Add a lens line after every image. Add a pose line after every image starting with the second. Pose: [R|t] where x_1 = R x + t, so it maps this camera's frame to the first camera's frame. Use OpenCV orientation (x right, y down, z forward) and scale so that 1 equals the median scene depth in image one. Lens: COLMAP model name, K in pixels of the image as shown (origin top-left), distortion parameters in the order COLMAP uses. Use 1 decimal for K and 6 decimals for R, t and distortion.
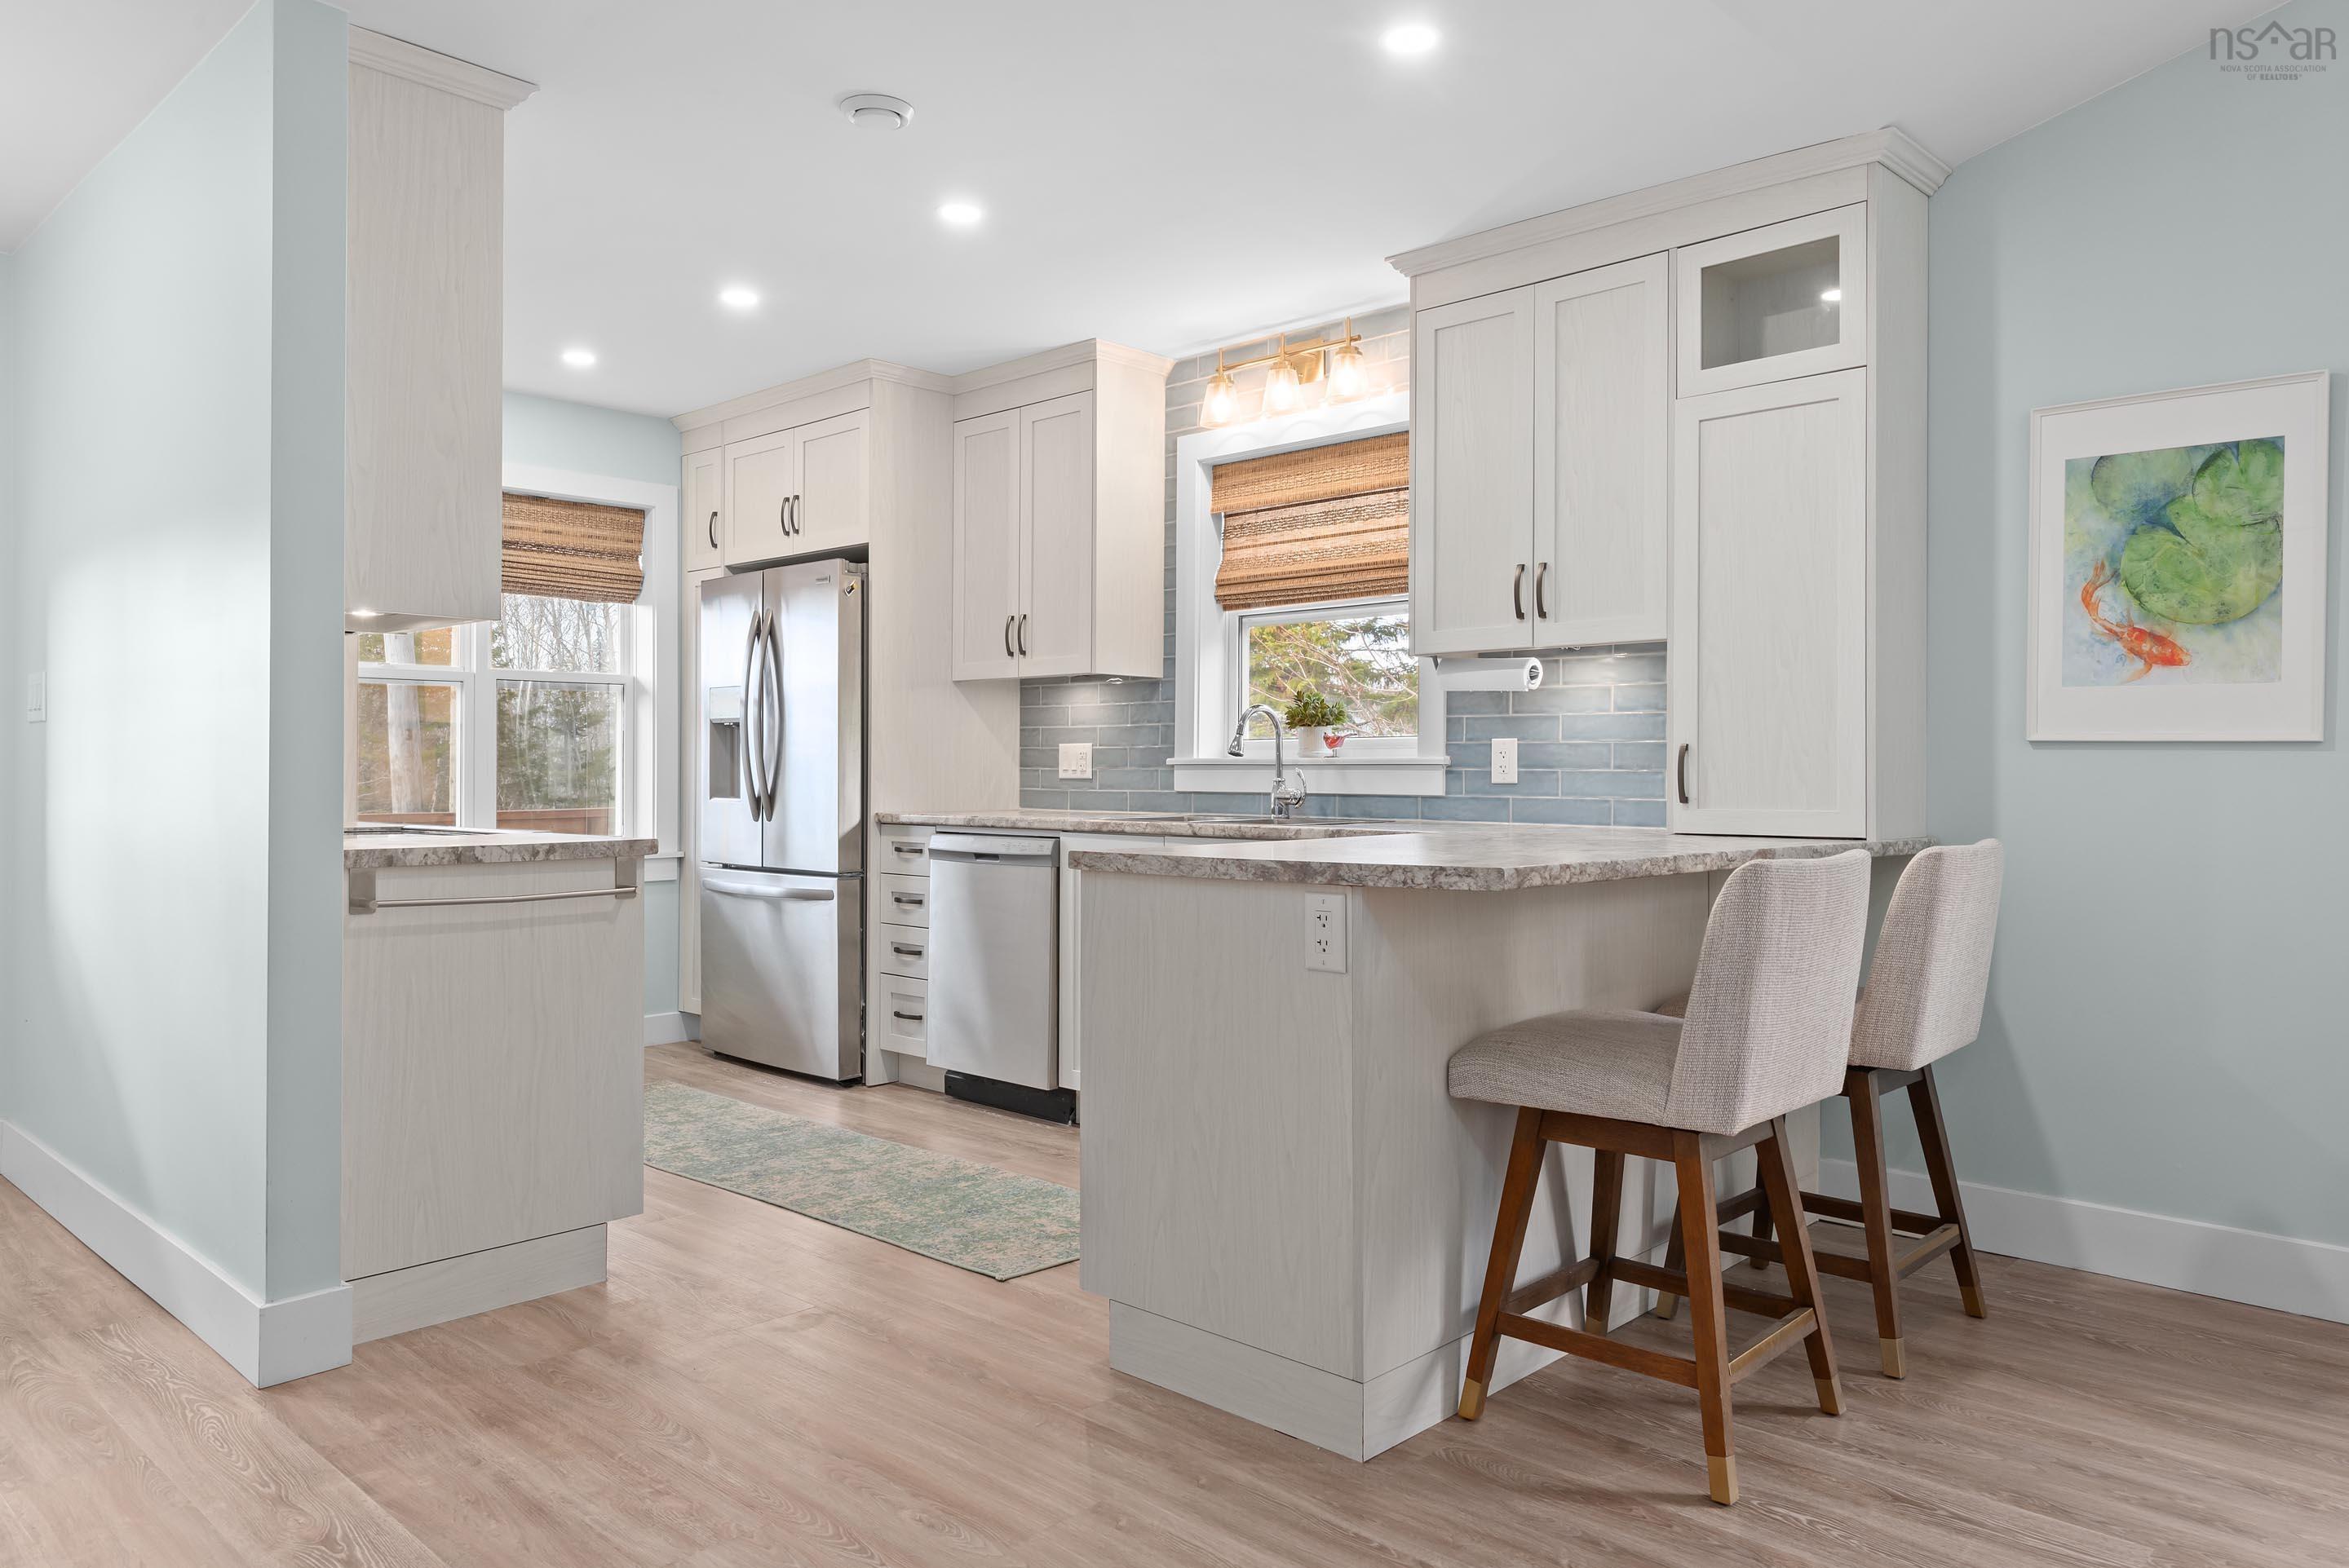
lens RADIAL K [[1548.5, 0, 1181.1], [0, 1548.5, 771.6], [0, 0, 1]] dist [0.015590, 0.001123]
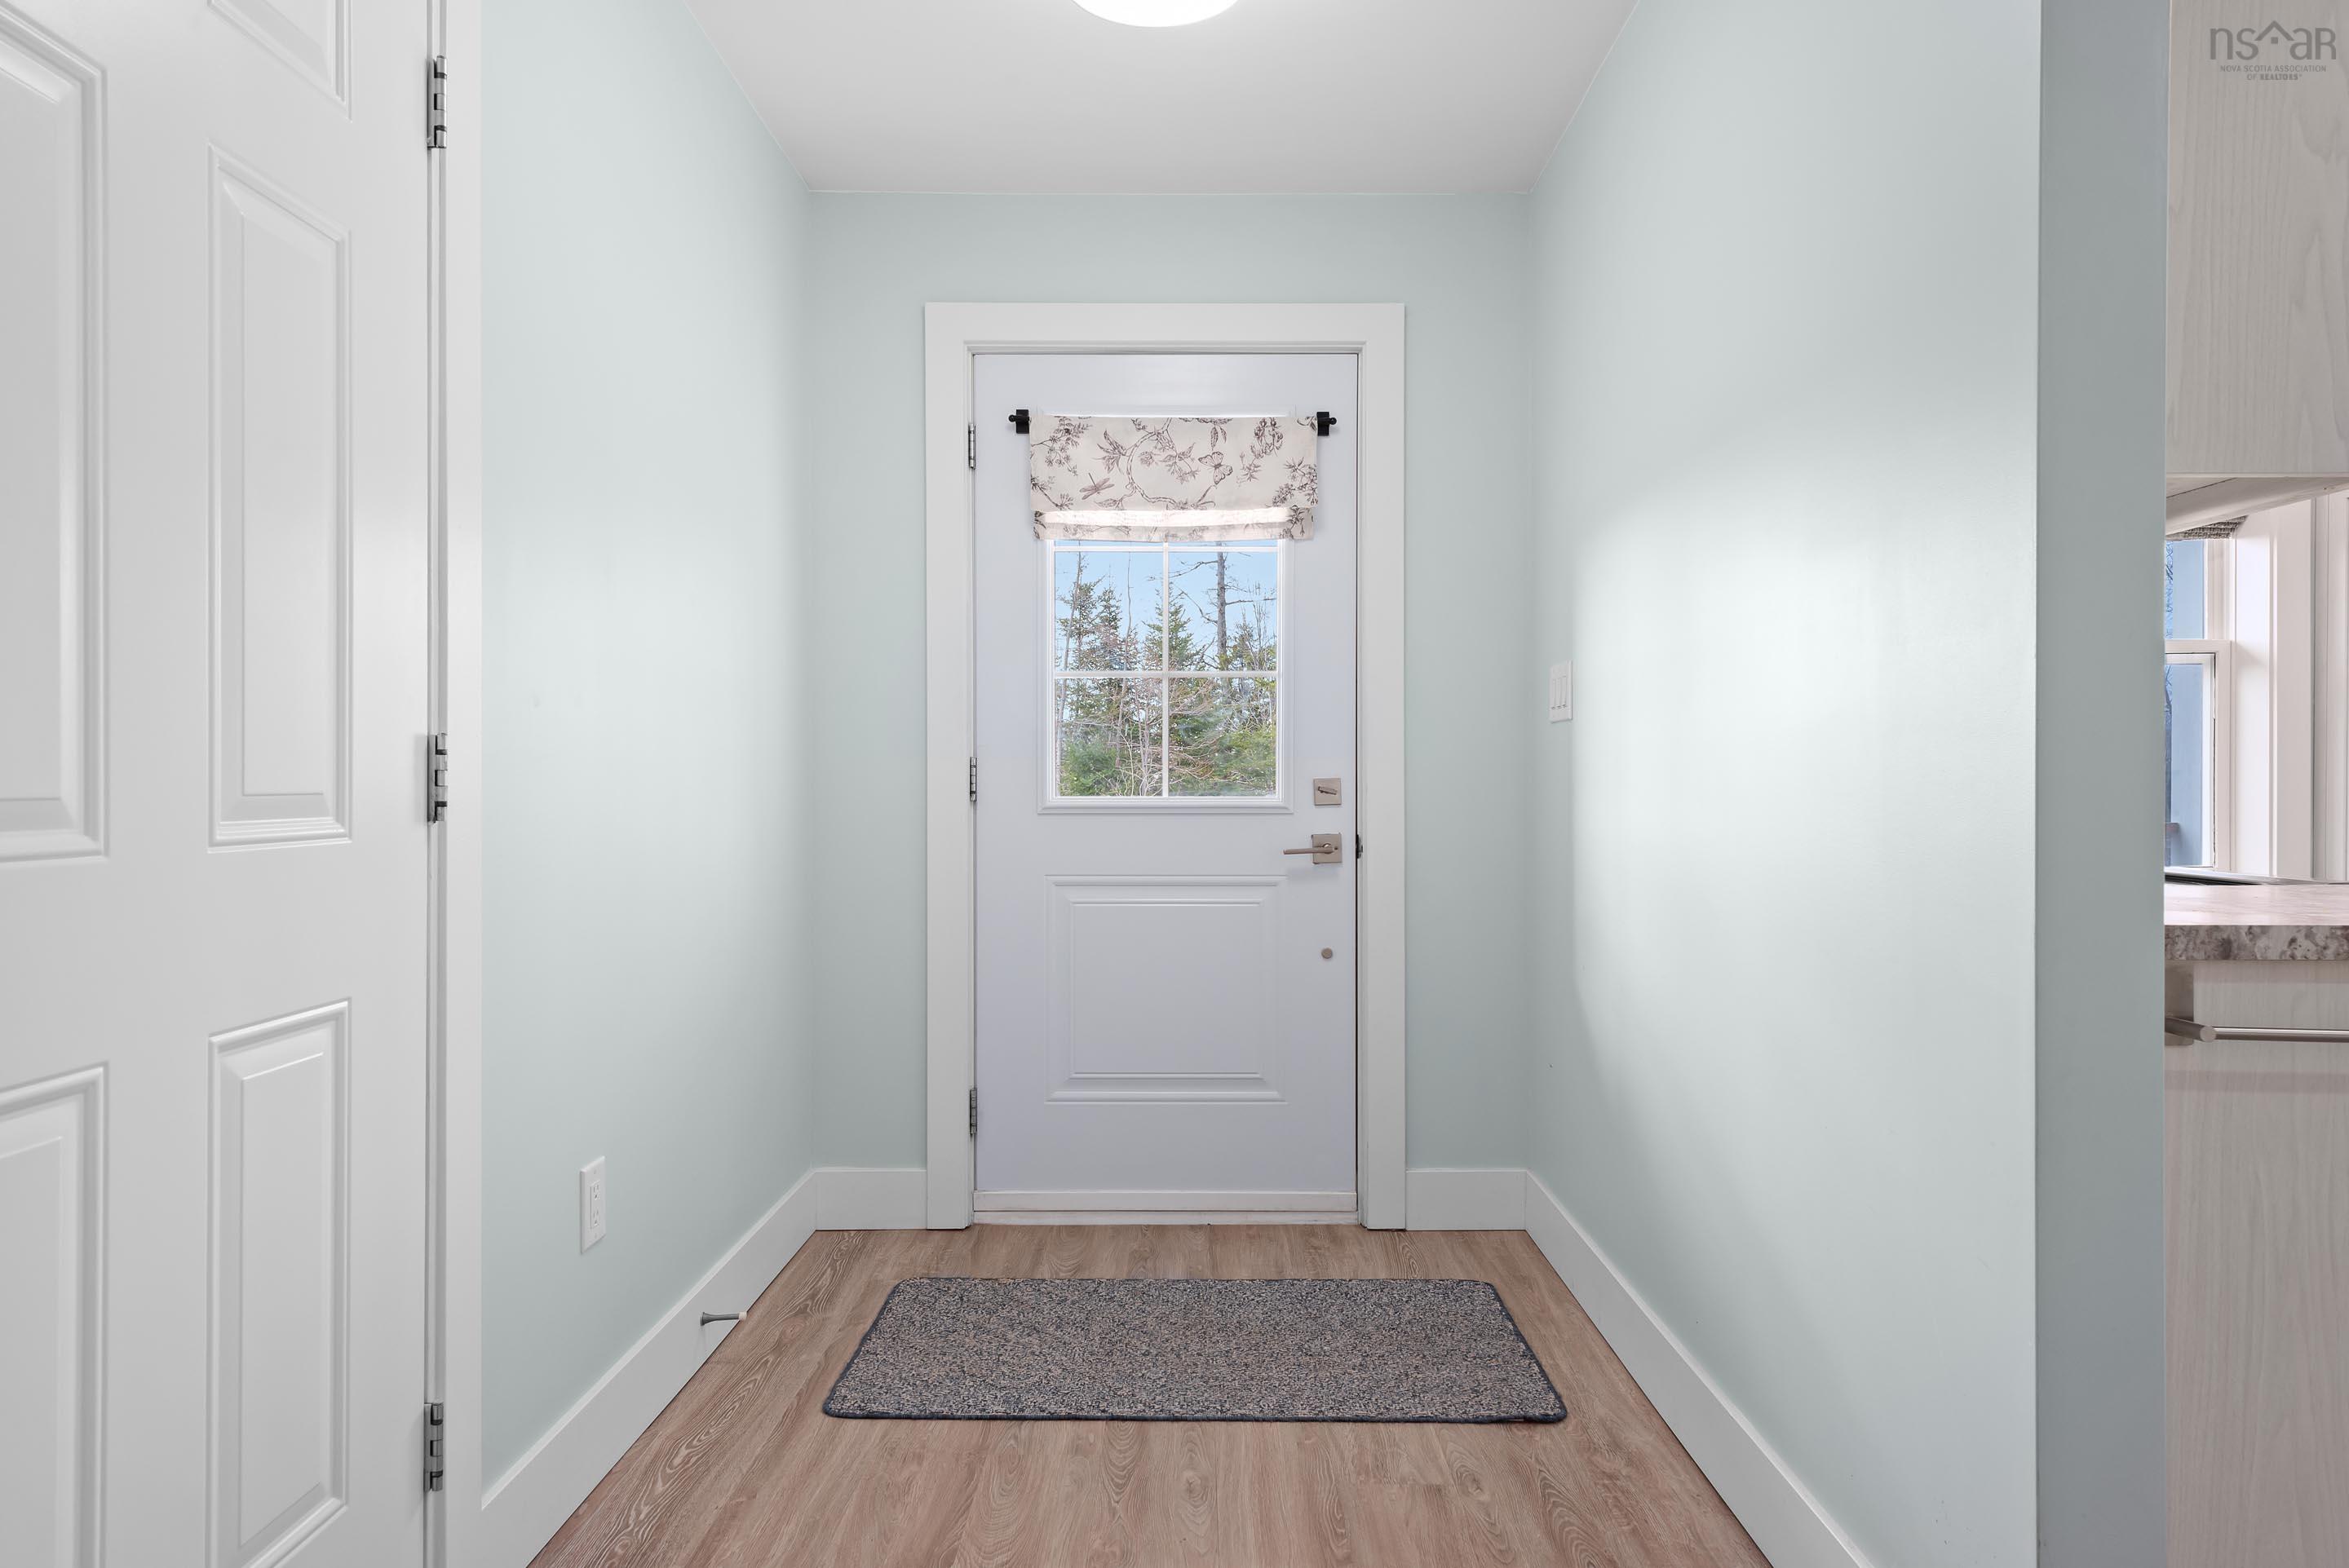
lens RADIAL K [[1565.0, 0, 1174.5], [0, 1565.0, 784.0], [0, 0, 1]] dist [0.001798, -0.000154]
pose [[0.677583, 0.000060, -0.735446, -0.321148], [0.003390, 0.999989, 0.003204, -0.000562], [0.735438, -0.004664, 0.677576, 0.342300]]
